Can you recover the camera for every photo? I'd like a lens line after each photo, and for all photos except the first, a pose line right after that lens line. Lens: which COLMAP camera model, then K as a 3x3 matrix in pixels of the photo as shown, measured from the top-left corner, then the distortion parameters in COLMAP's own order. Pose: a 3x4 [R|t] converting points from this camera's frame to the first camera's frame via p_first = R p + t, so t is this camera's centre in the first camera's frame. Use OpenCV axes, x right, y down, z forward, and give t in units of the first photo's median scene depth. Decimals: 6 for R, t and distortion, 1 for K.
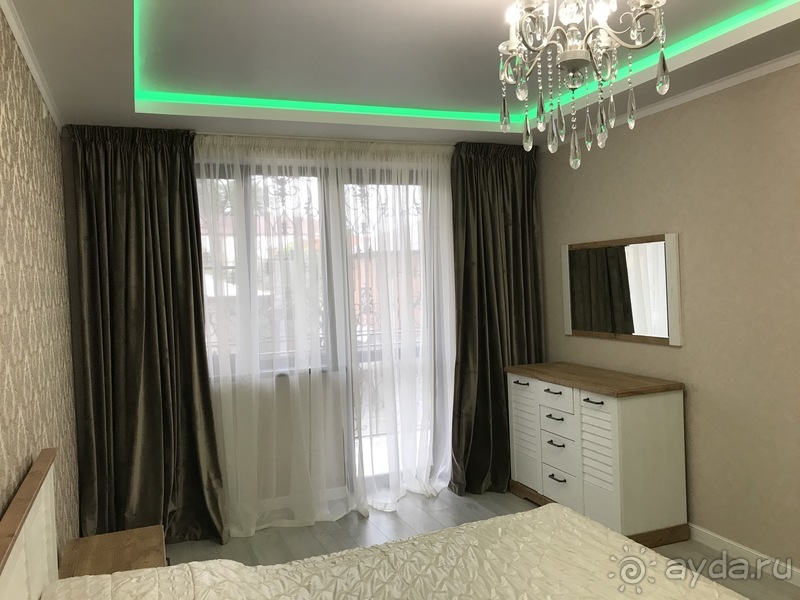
lens RADIAL K [[663.7, 0, 400.9], [0, 663.7, 298.3], [0, 0, 1]] dist [0.032110, -0.034940]
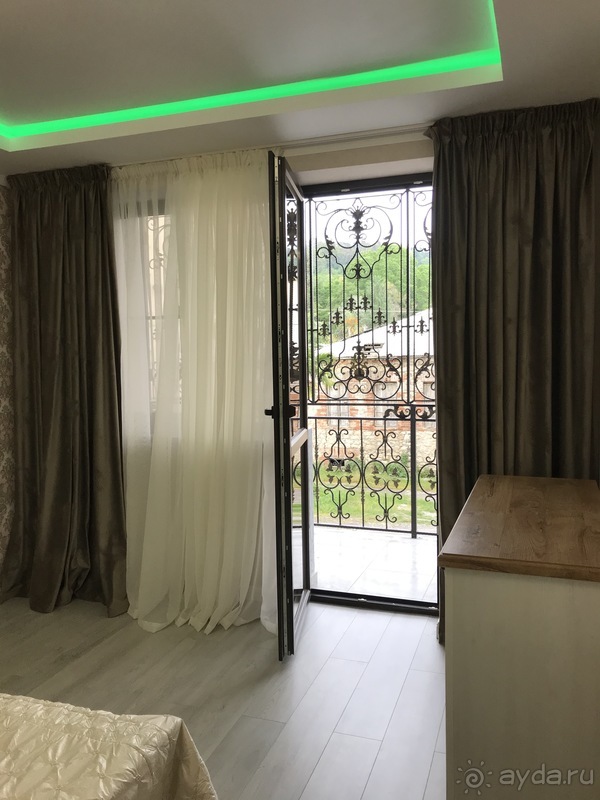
lens RADIAL K [[663.7, 0, 299.7], [0, 663.7, 401.1], [0, 0, 1]] dist [0.032110, -0.034940]
pose [[0.720795, 0.077049, -0.688852, 0.441716], [-0.028261, 0.996243, 0.081859, -0.011464], [0.692572, -0.039536, 0.720265, 0.429772]]
